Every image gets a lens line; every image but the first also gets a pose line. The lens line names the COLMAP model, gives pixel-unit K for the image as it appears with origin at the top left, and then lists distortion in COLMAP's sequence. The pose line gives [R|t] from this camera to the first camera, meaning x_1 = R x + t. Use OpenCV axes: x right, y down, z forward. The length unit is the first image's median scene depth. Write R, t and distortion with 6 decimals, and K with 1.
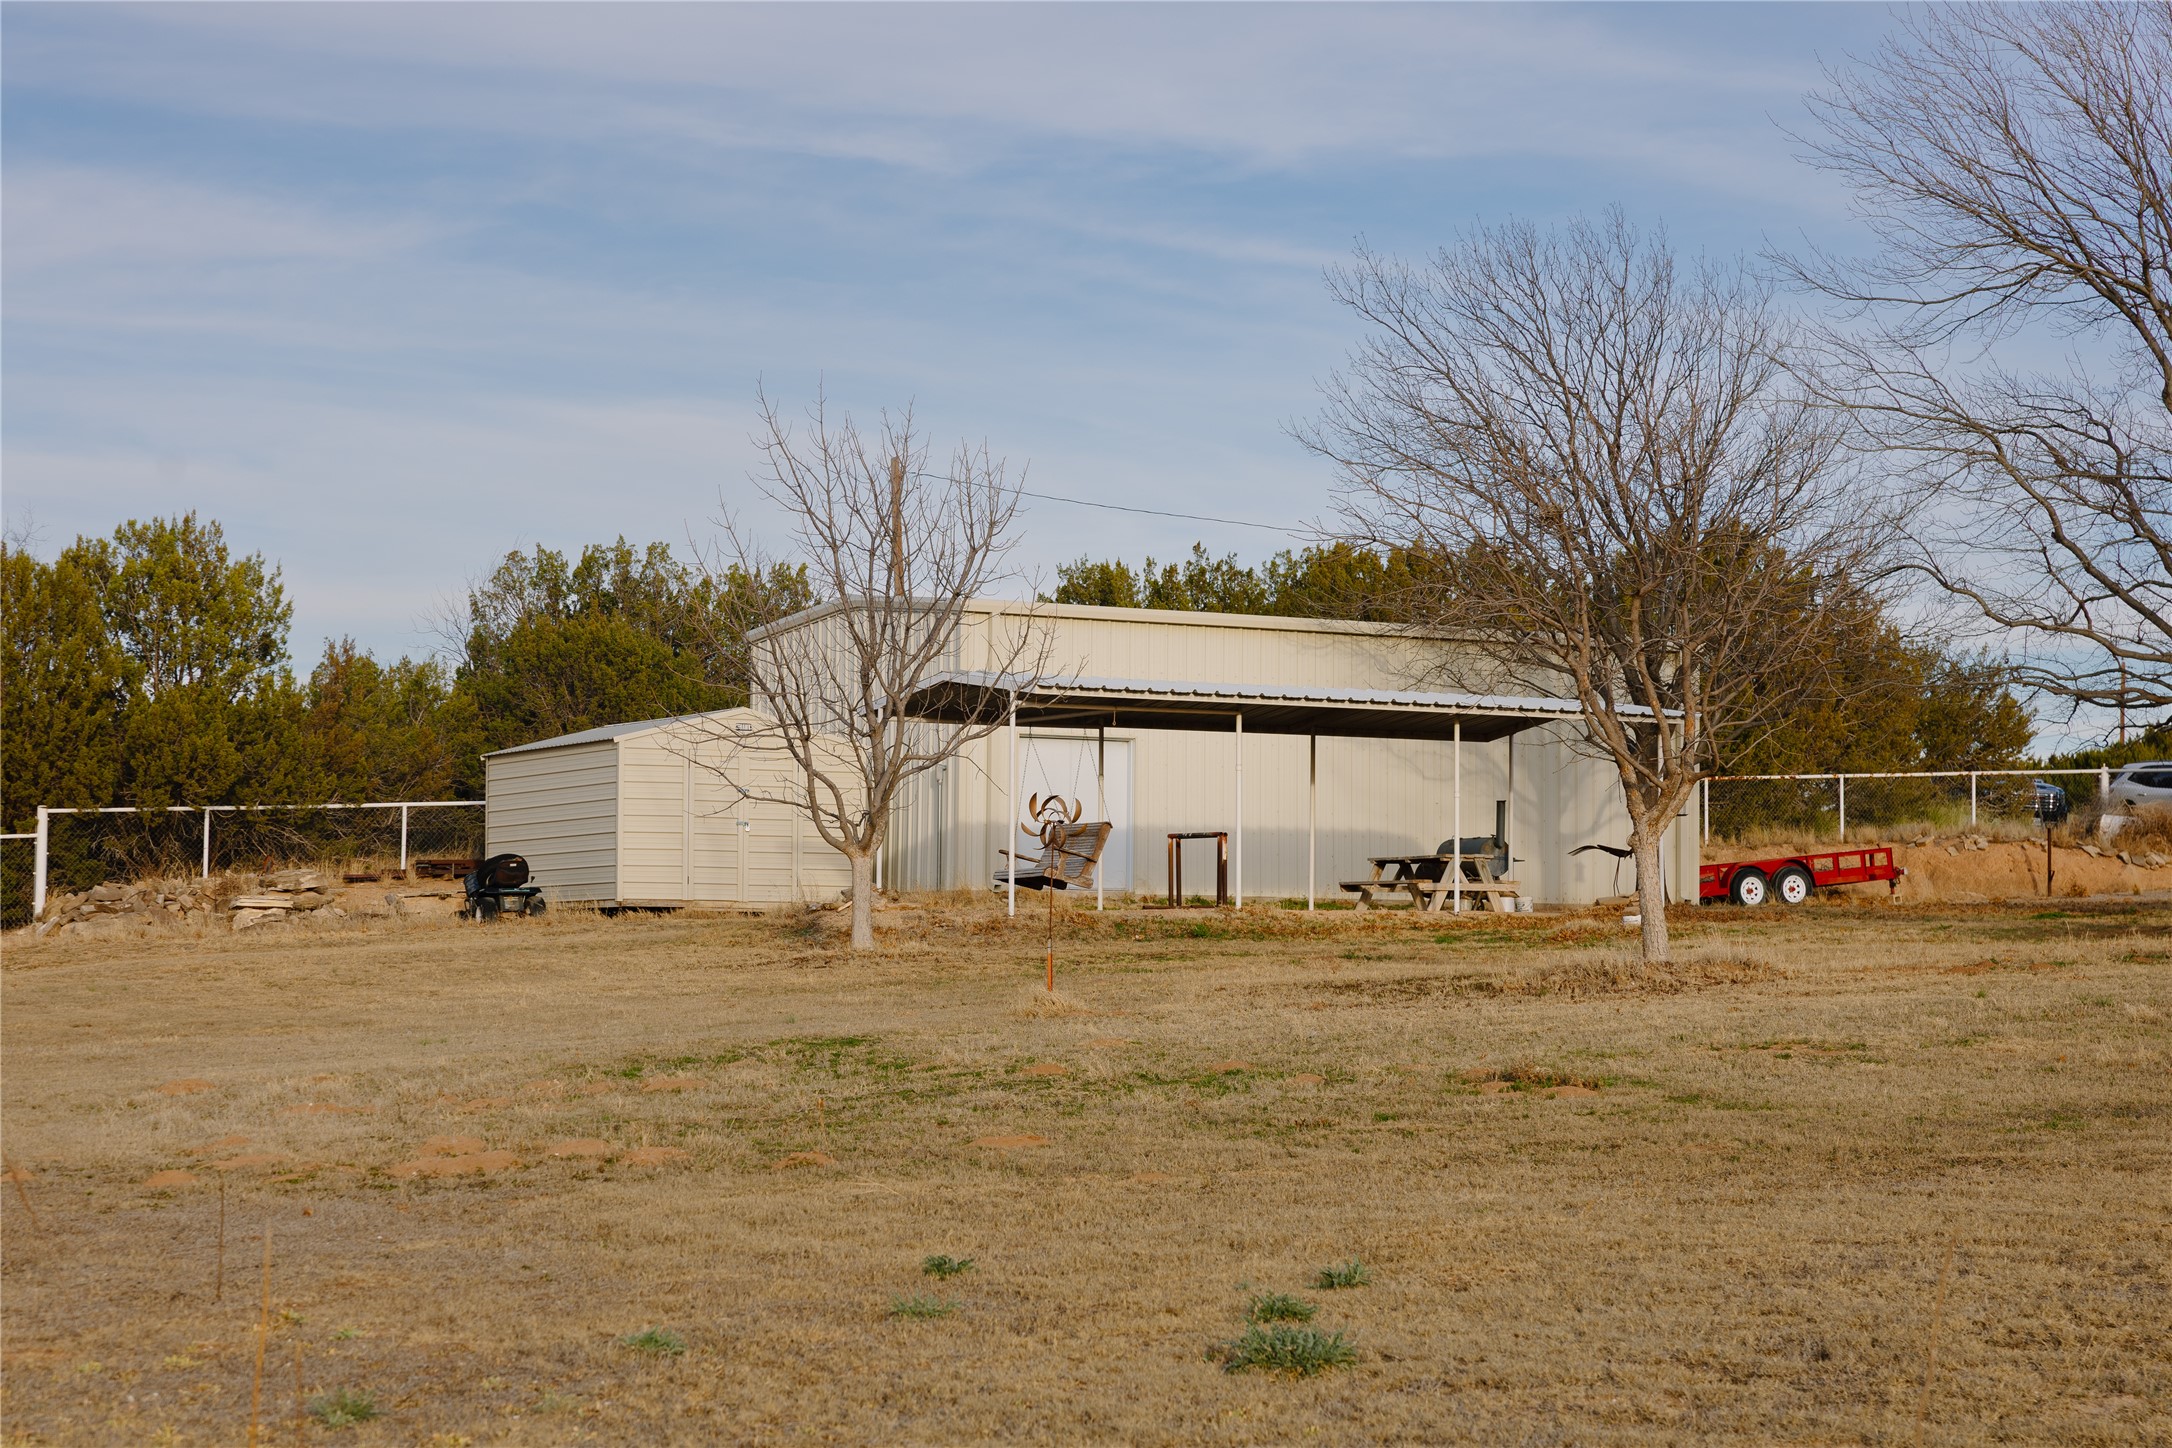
lens RADIAL K [[4388.5, 0, 1086.0], [0, 4388.5, 724.0], [0, 0, 1]] dist [0.028234, 0.320394]
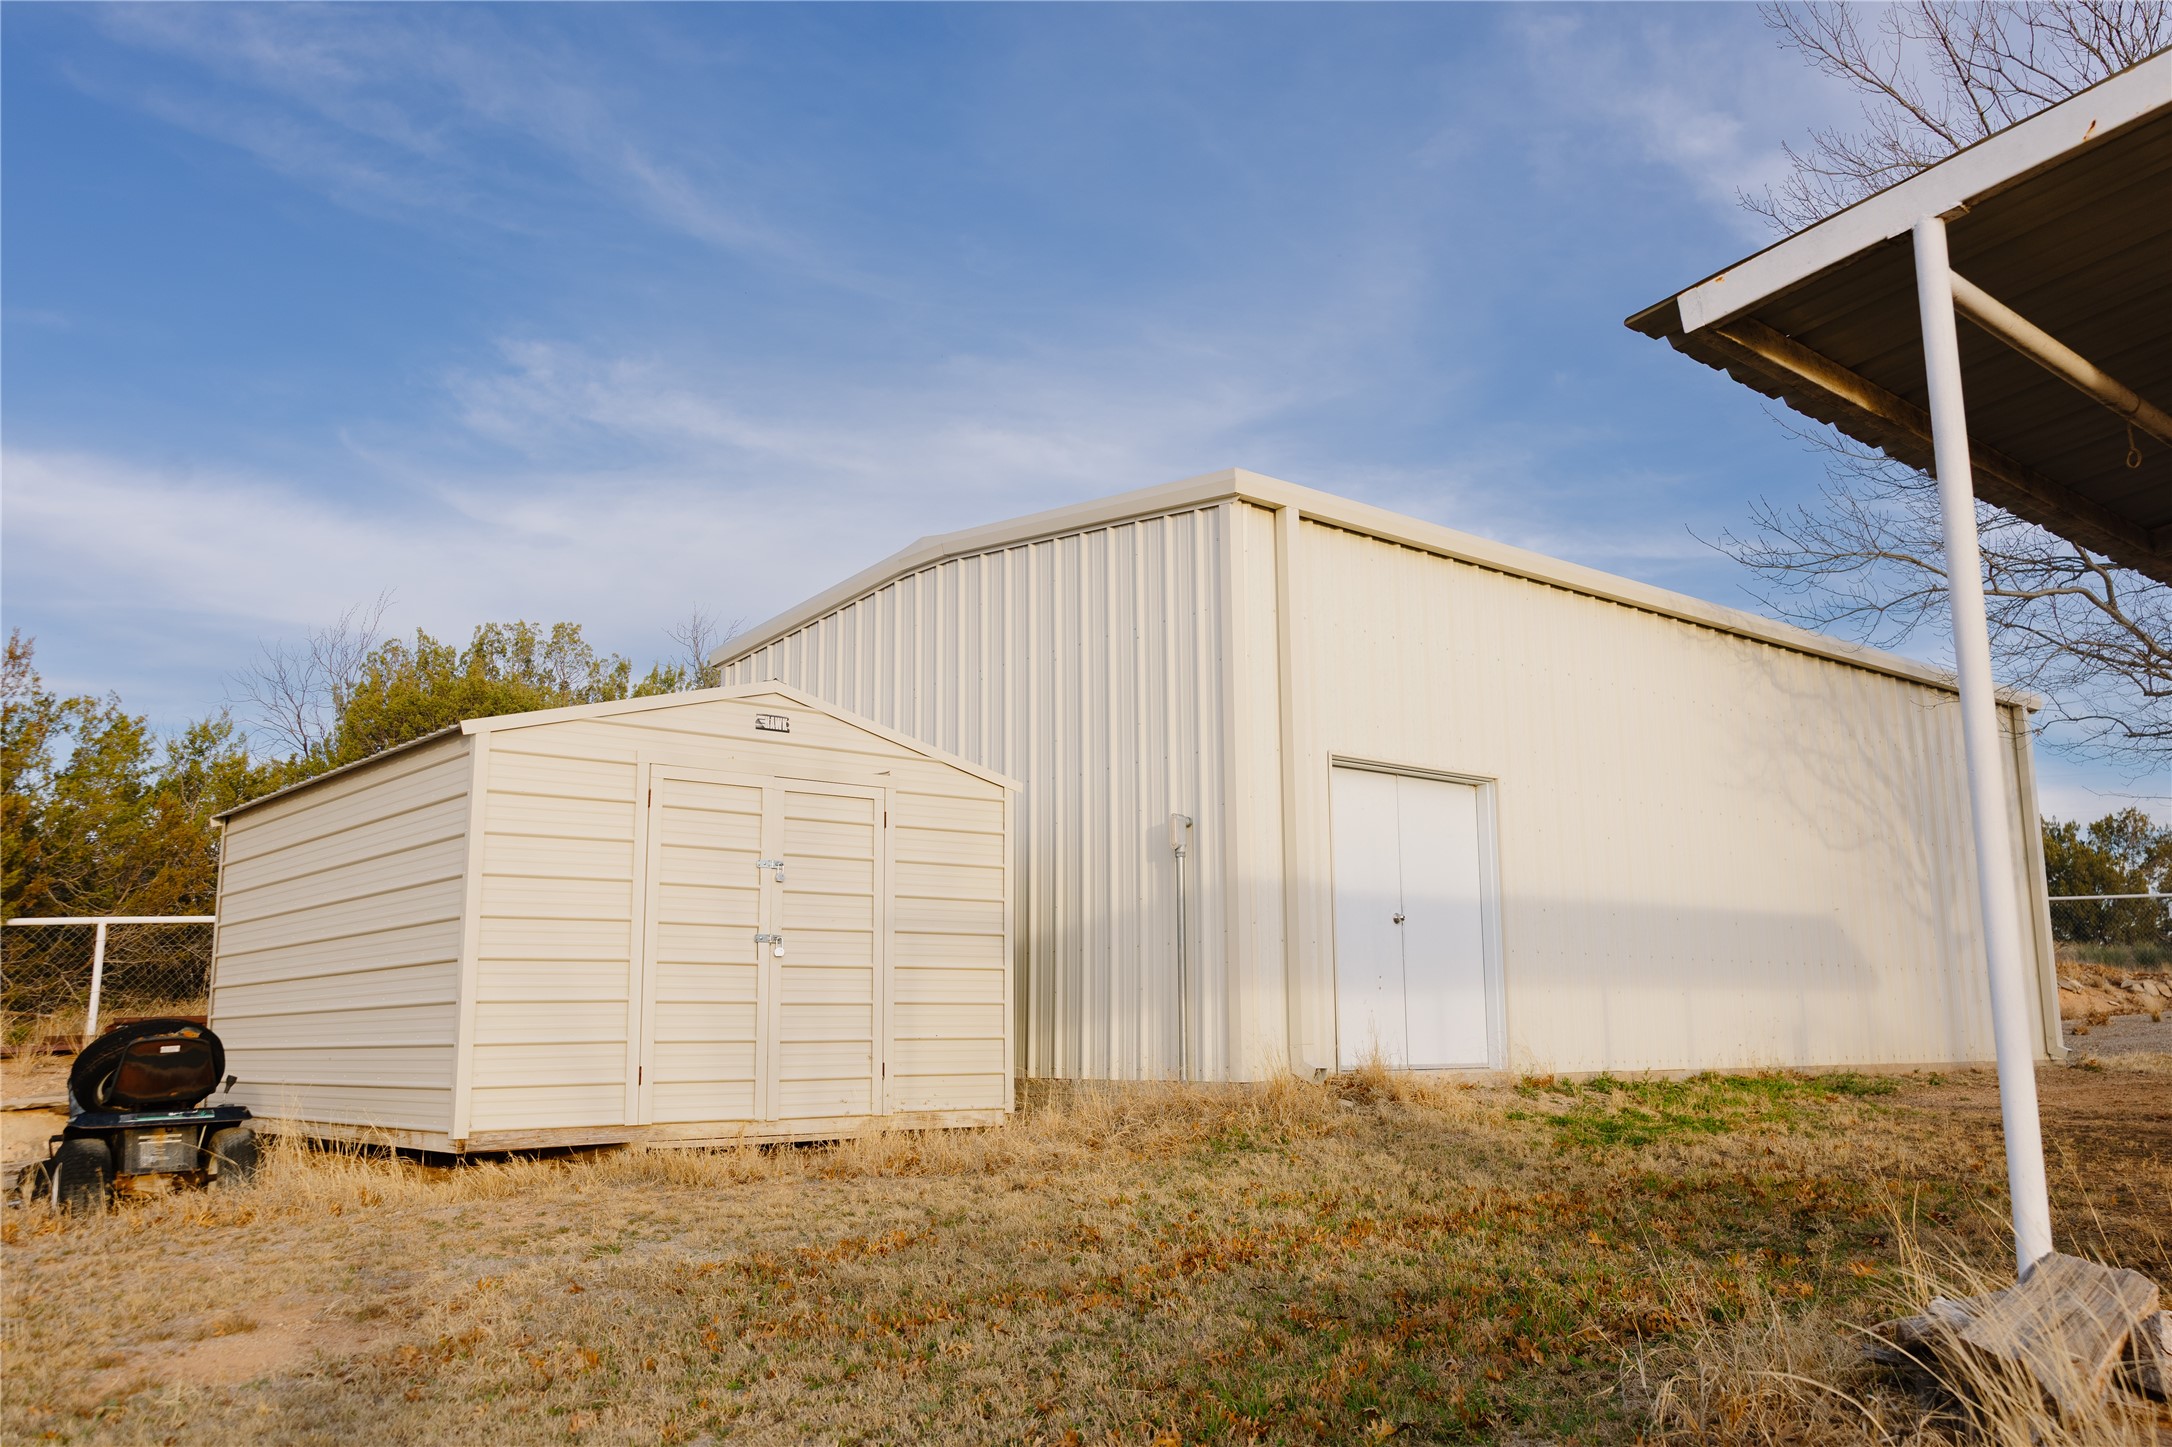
lens RADIAL K [[1891.2, 0, 1086.0], [0, 1891.2, 723.5], [0, 0, 1]] dist [0.011121, 0.010812]
pose [[0.984553, 0.016448, 0.174312, -0.081089], [0.002311, 0.994270, -0.106872, 0.021780], [-0.175071, 0.105624, 0.978874, 0.817846]]
